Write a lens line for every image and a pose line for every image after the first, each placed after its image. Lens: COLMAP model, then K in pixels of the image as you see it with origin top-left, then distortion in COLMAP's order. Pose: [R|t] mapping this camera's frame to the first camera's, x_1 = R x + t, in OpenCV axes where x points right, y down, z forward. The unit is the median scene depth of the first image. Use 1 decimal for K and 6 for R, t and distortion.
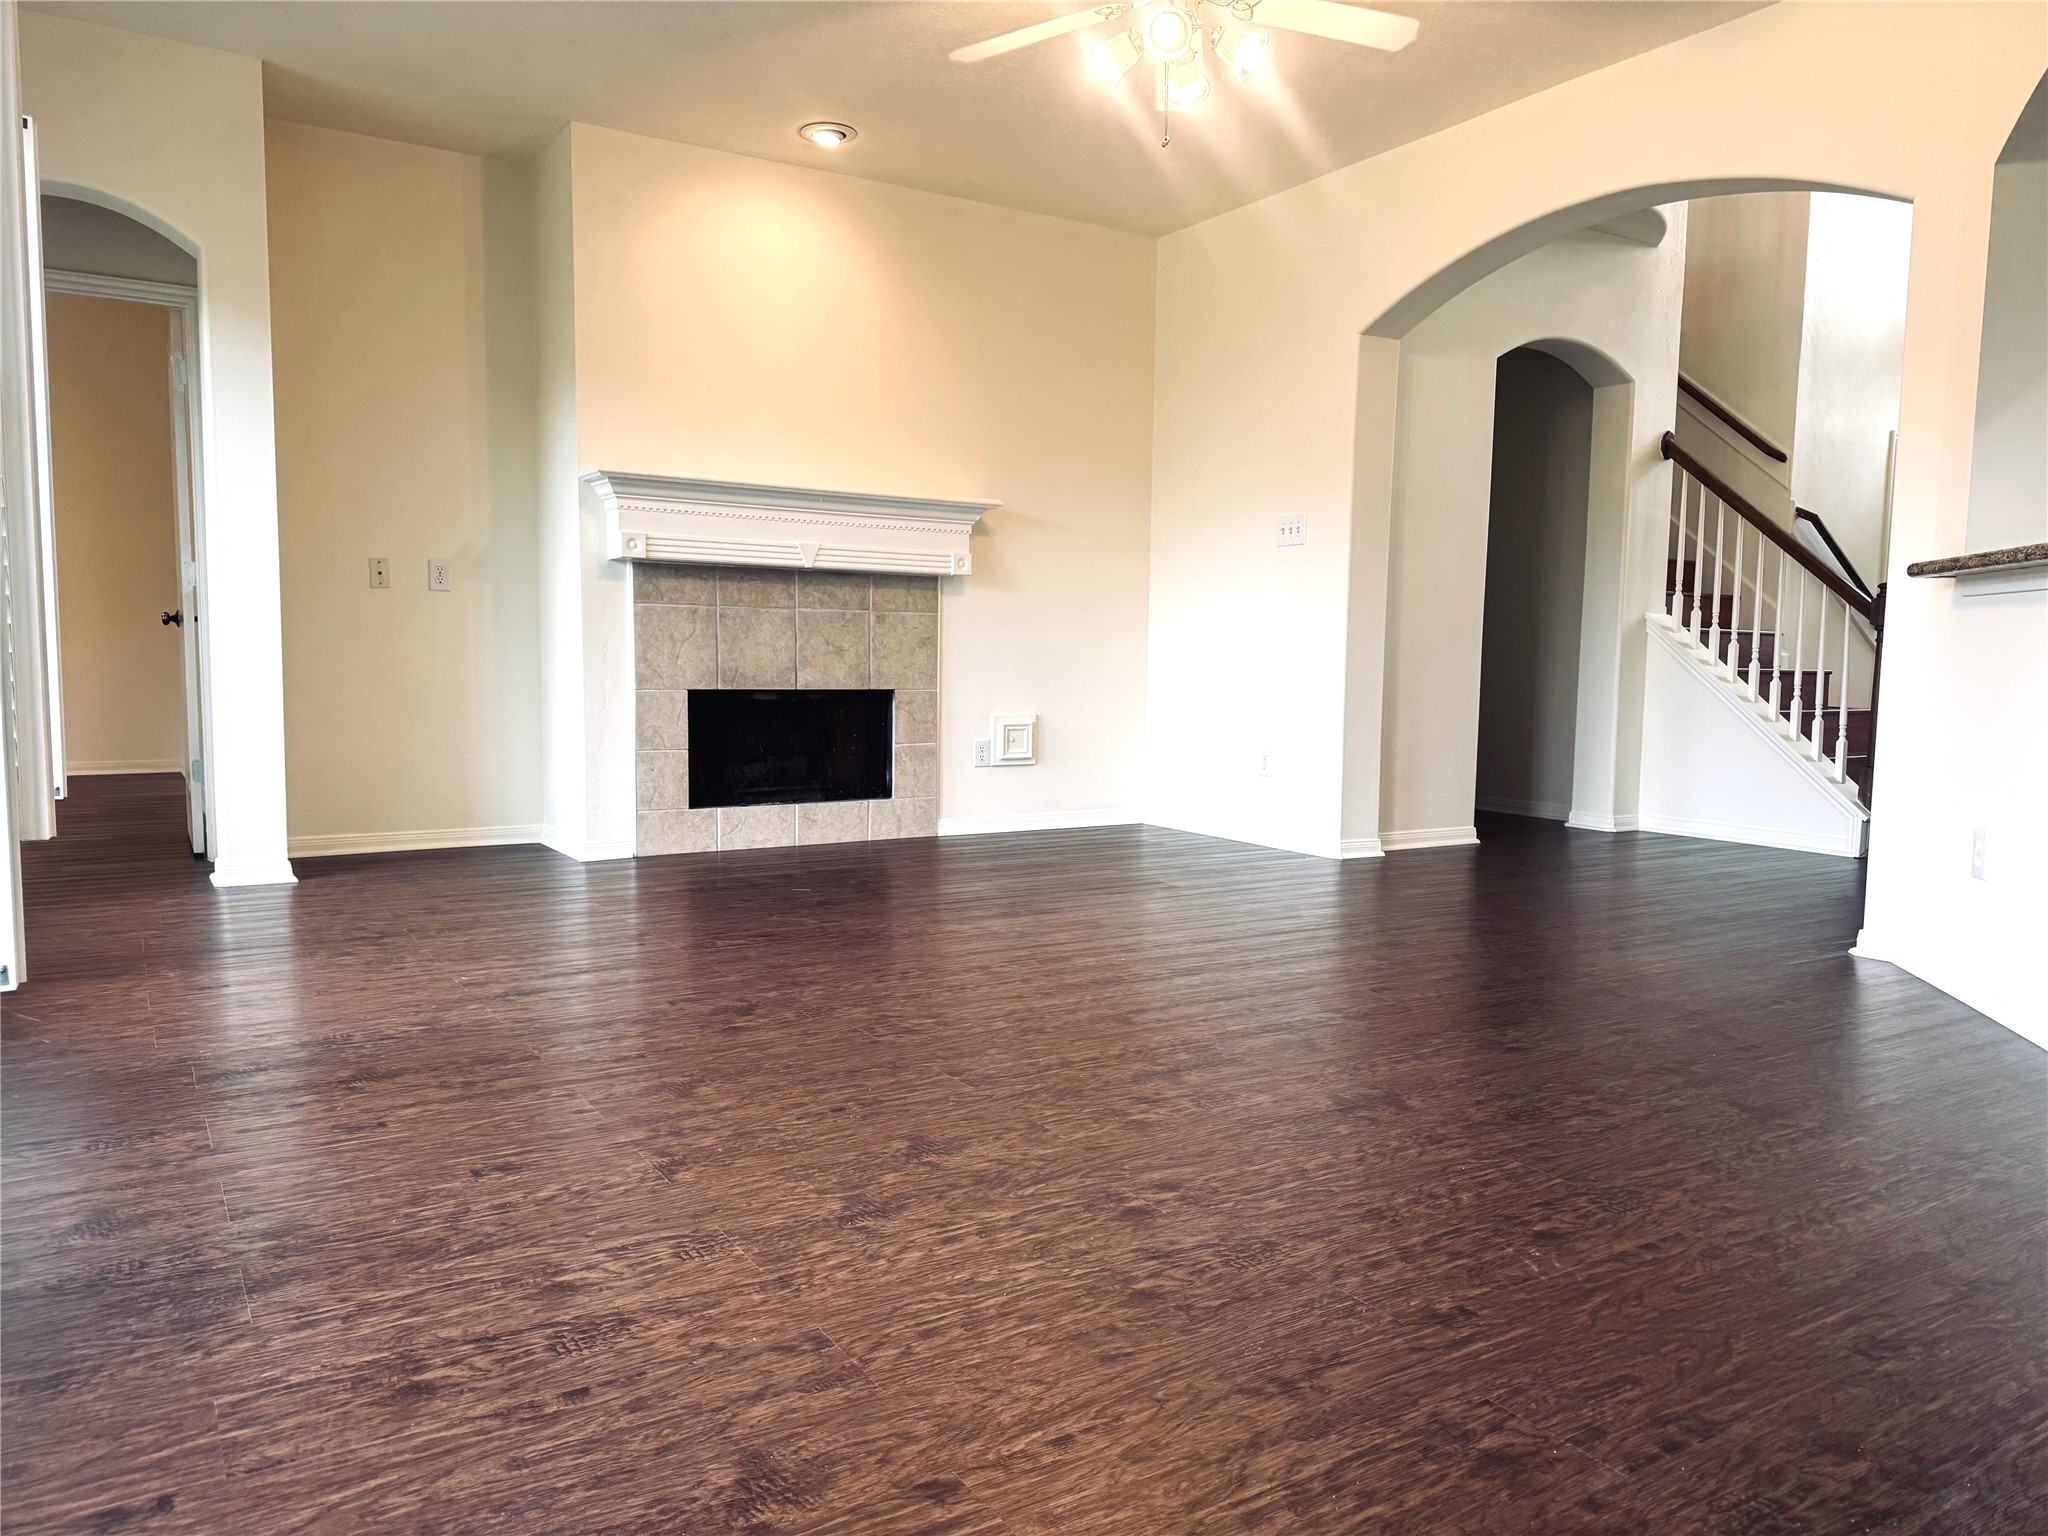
lens RADIAL K [[1439.2, 0, 1024.0], [0, 1439.2, 768.0], [0, 0, 1]] dist [0.063758, -0.065056]
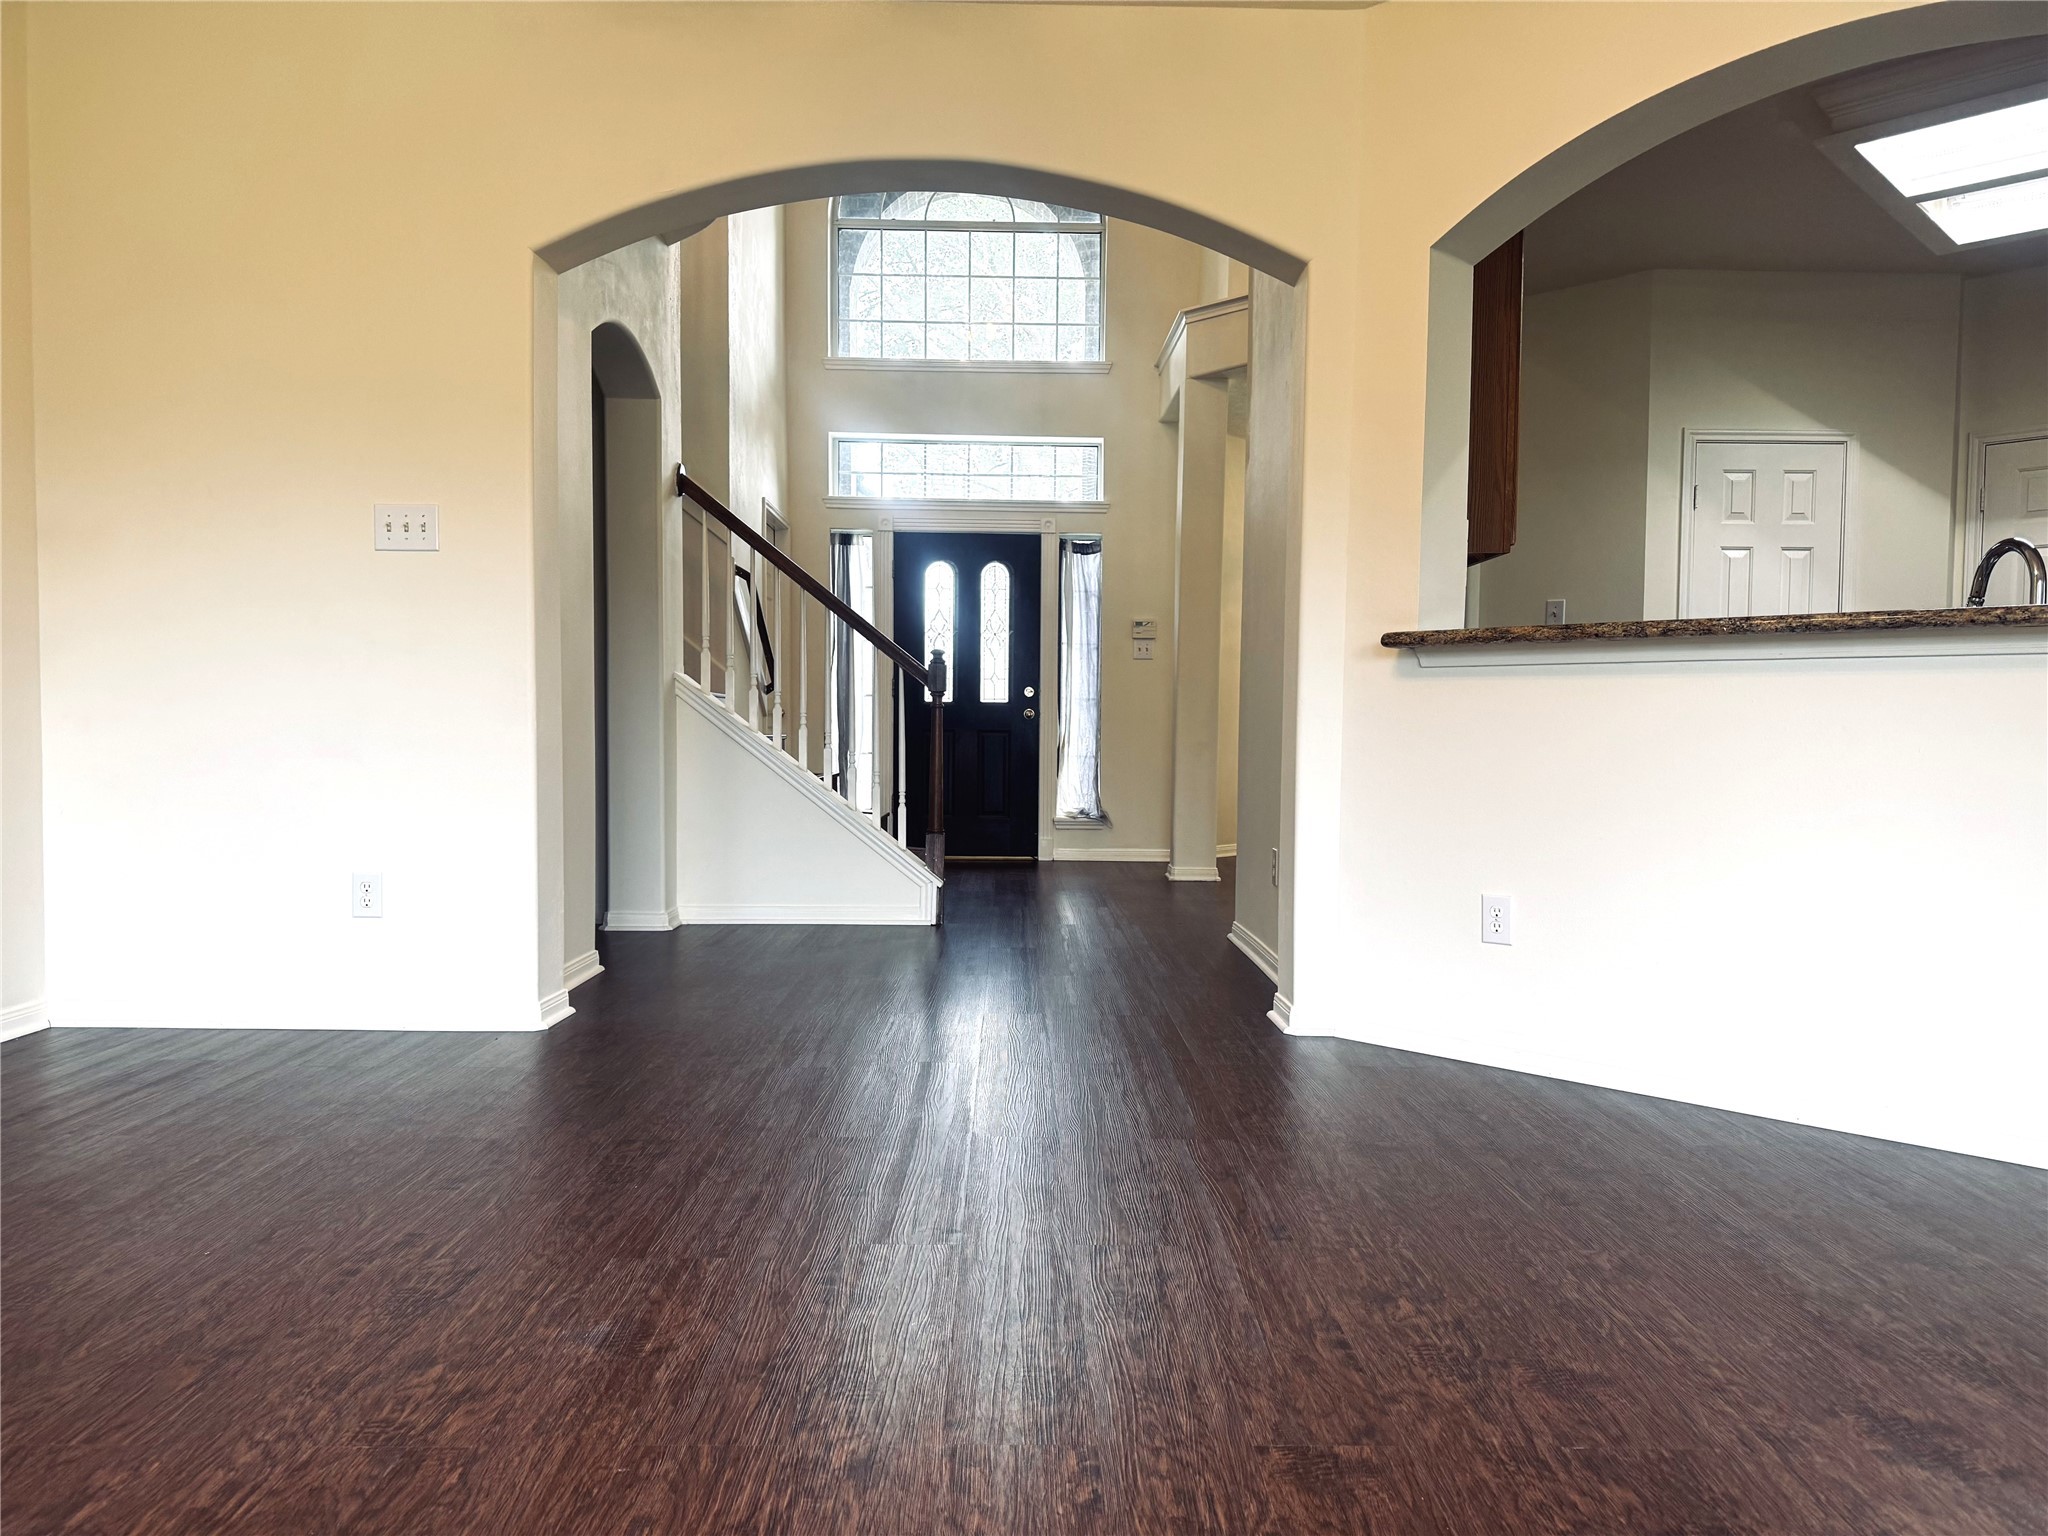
lens RADIAL K [[1439.2, 0, 1024.0], [0, 1439.2, 768.0], [0, 0, 1]] dist [0.063758, -0.065056]
pose [[0.516429, -0.036199, 0.855565, -0.202713], [0.068799, 0.997630, 0.000682, -0.037224], [-0.853562, 0.058510, 0.517695, 0.397670]]
